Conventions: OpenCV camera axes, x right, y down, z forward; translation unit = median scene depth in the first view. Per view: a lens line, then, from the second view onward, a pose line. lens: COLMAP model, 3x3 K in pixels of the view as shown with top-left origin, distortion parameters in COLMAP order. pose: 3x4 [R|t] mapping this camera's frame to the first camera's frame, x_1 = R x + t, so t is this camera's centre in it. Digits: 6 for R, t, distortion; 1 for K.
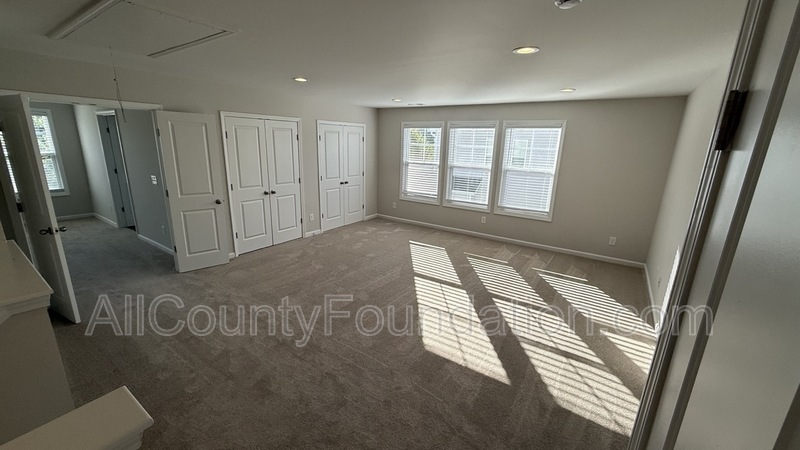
lens RADIAL K [[319.9, 0, 400.5], [0, 319.9, 223.1], [0, 0, 1]] dist [-0.004218, -0.000121]
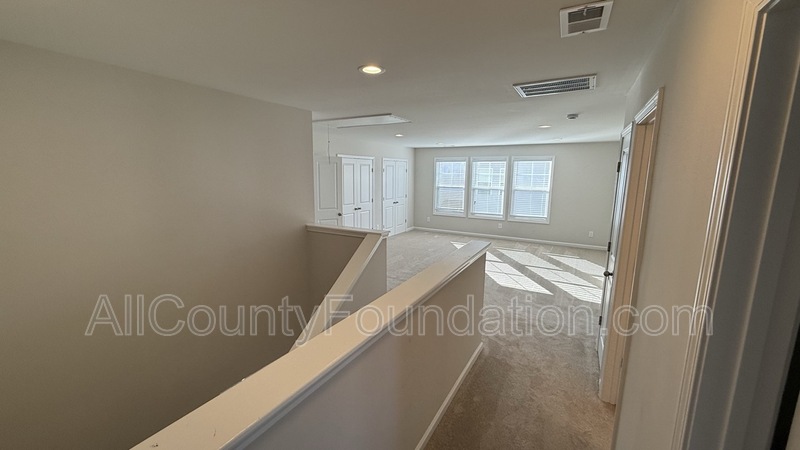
lens RADIAL K [[319.9, 0, 397.5], [0, 319.9, 226.4], [0, 0, 1]] dist [-0.004218, -0.000121]
pose [[0.997155, -0.030782, 0.068807, -0.289792], [0.036236, 0.996178, -0.079476, 0.088835], [-0.066097, 0.081743, 0.994459, -0.363058]]
